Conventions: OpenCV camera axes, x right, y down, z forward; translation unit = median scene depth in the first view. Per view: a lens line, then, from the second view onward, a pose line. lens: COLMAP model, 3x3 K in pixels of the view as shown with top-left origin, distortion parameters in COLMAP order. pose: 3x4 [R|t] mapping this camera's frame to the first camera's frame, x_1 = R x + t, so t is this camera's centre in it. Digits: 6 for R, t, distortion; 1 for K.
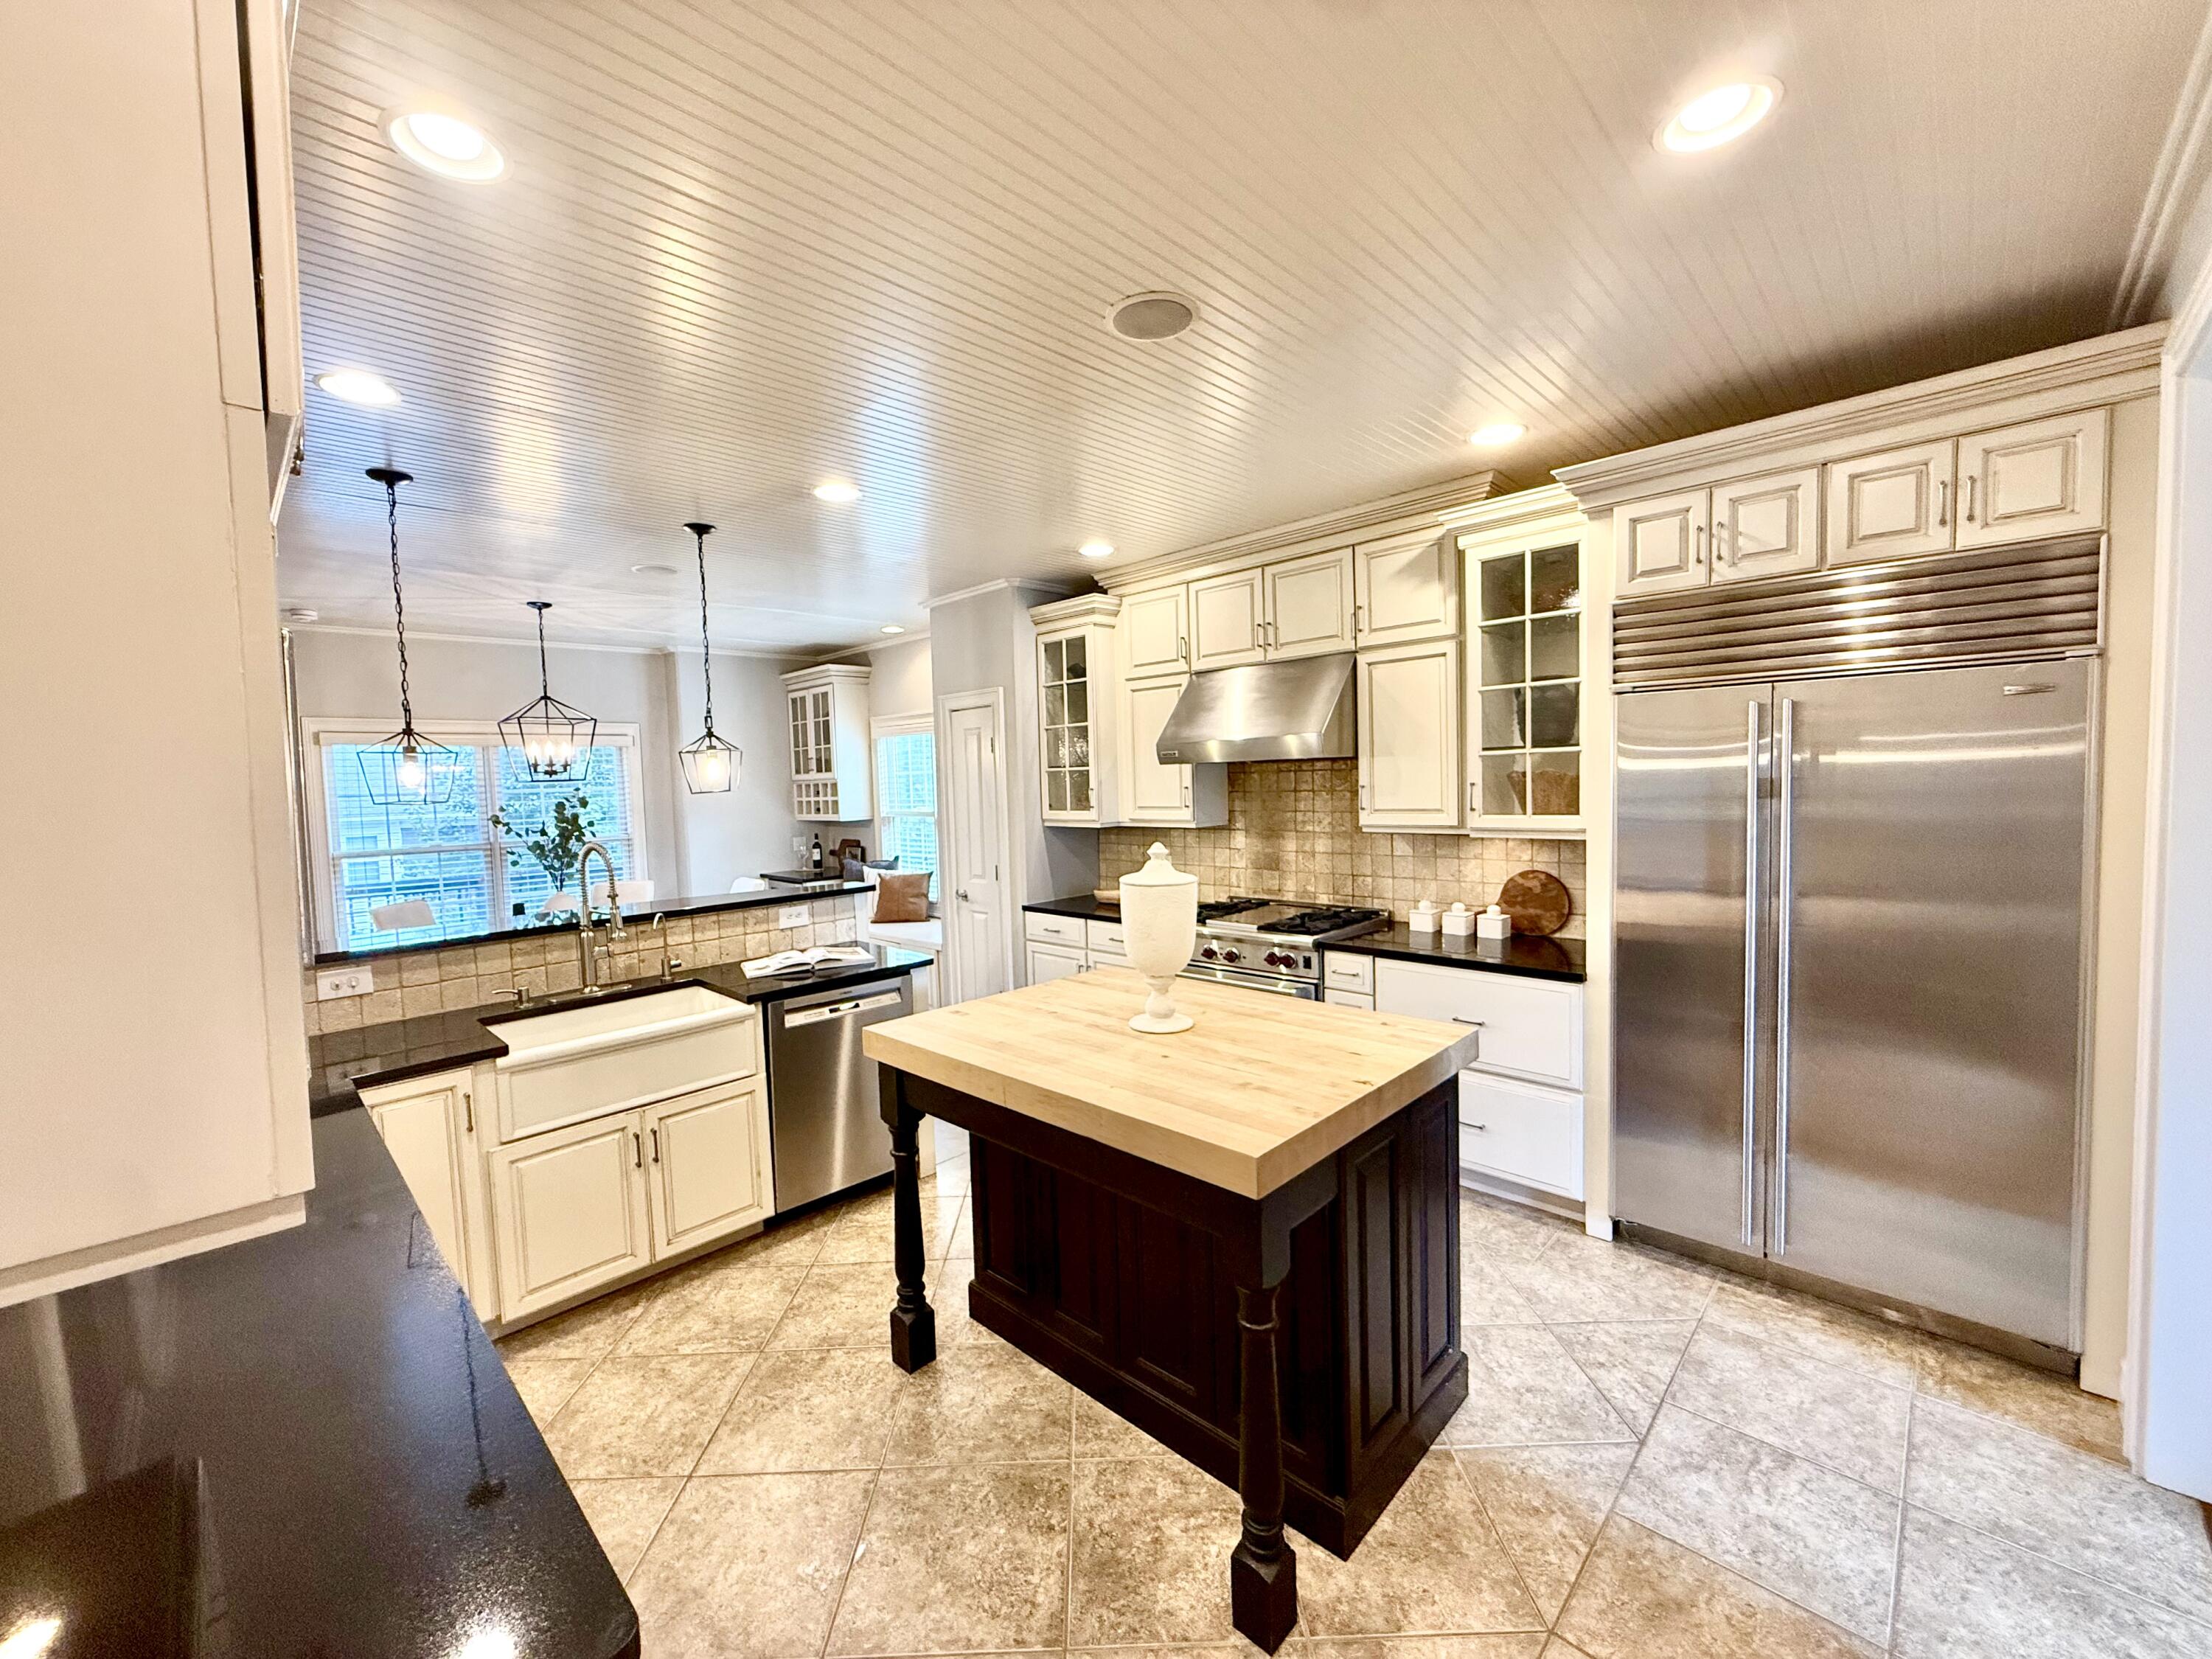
lens RADIAL K [[880.3, 0, 1106.0], [0, 880.3, 836.5], [0, 0, 1]] dist [-0.002408, 0.000823]
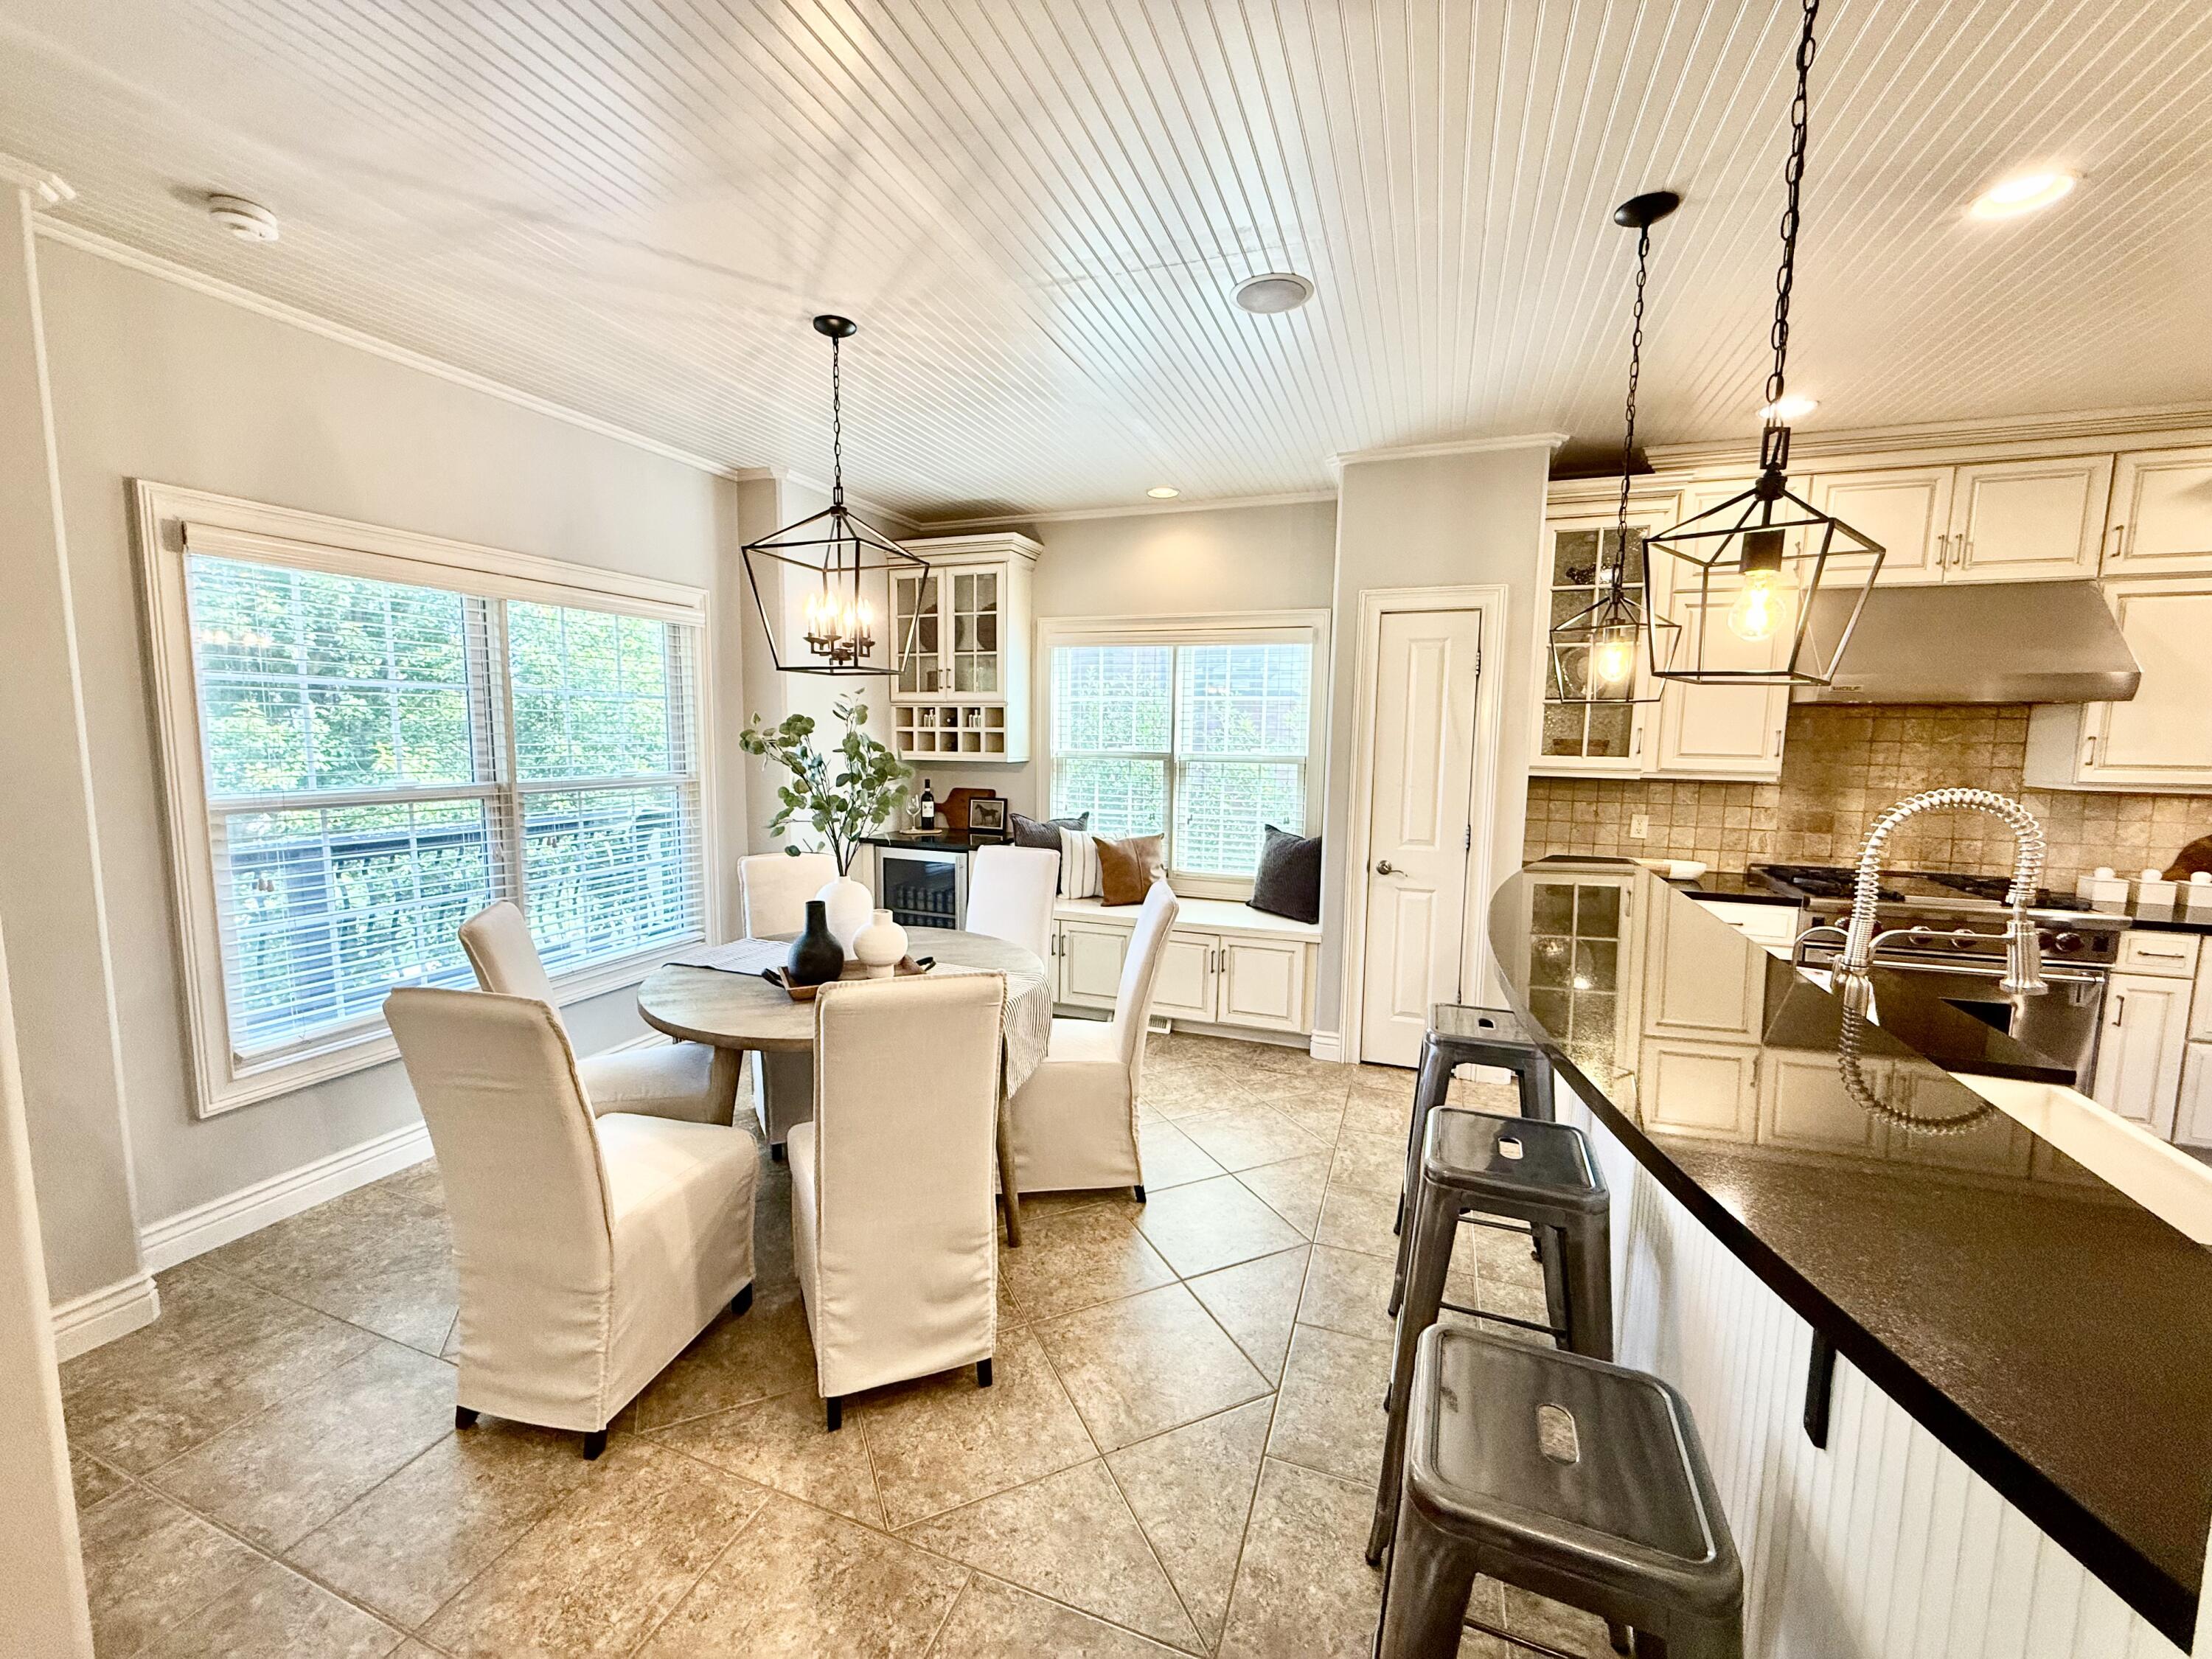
lens RADIAL K [[880.3, 0, 1106.6], [0, 880.3, 831.2], [0, 0, 1]] dist [-0.002408, 0.000823]
pose [[0.913722, -0.006644, 0.406286, -0.850529], [-0.012991, 0.998878, 0.045552, 0.007098], [-0.406133, -0.046900, 0.912610, 0.538292]]
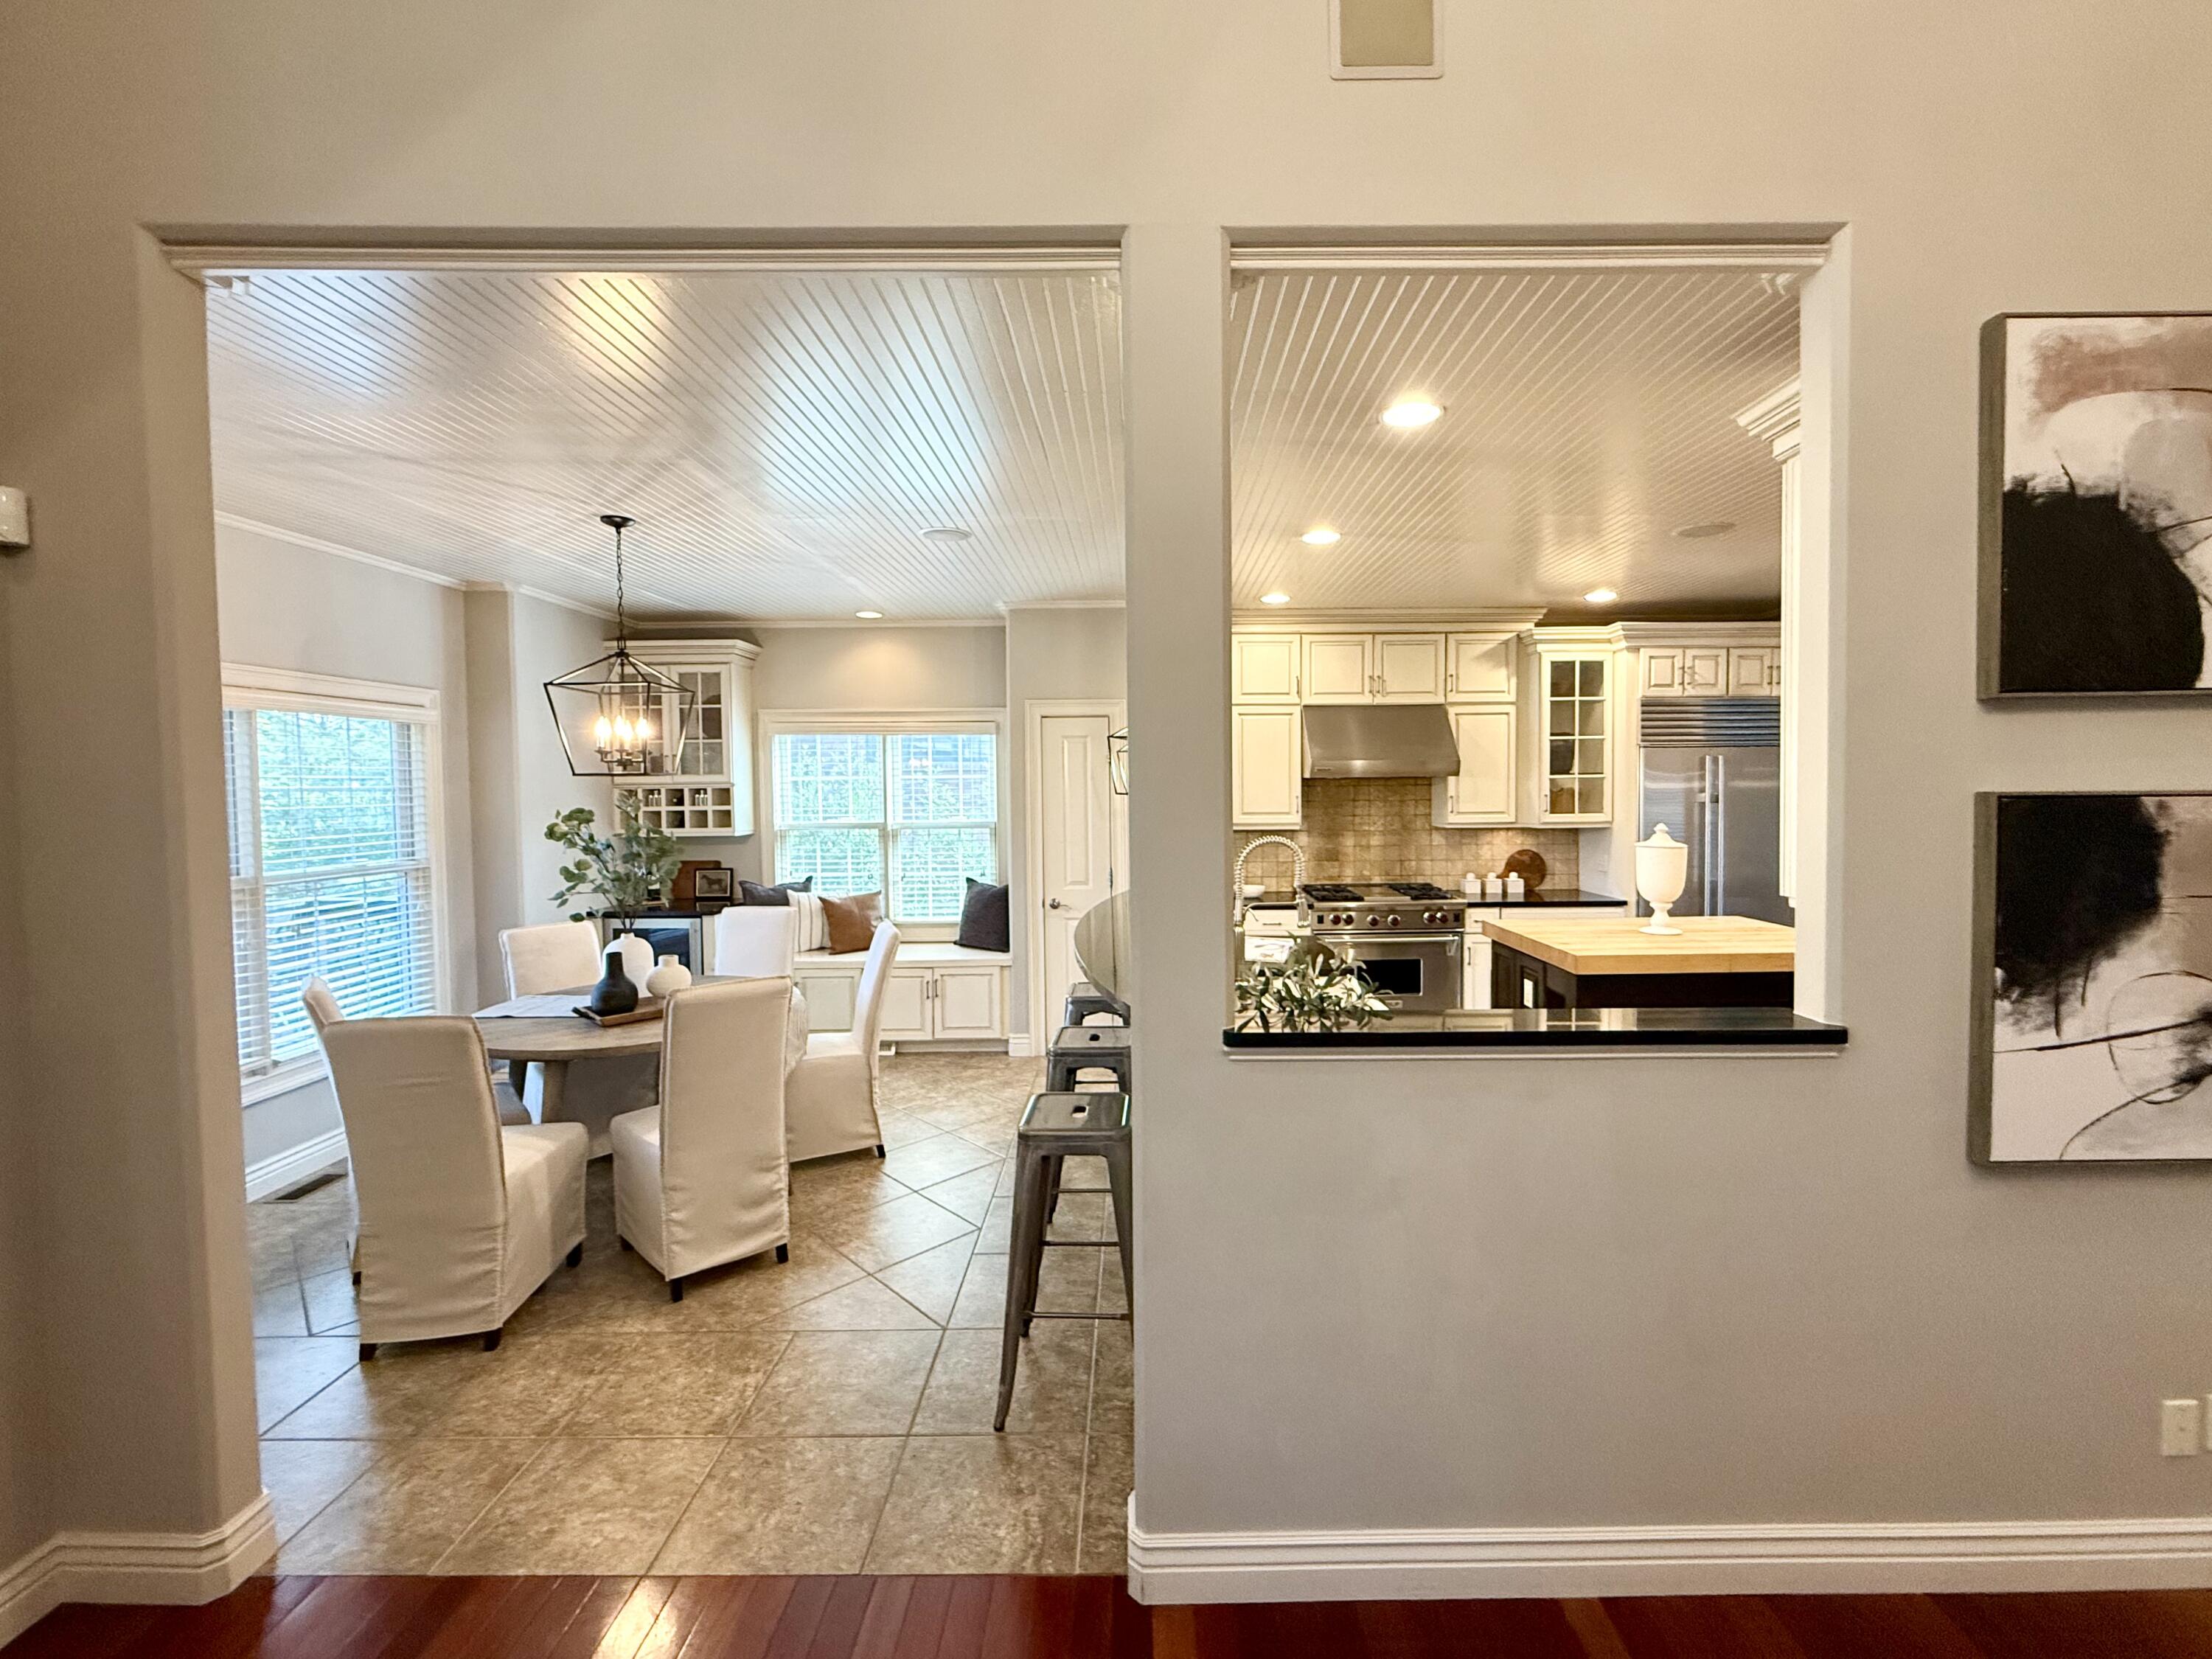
lens RADIAL K [[880.3, 0, 1144.3], [0, 880.3, 822.7], [0, 0, 1]] dist [-0.002408, 0.000823]
pose [[0.706019, -0.005597, 0.708171, -0.995260], [0.033913, 0.999089, -0.025914, 0.006000], [-0.707380, 0.042312, 0.705565, 0.296751]]
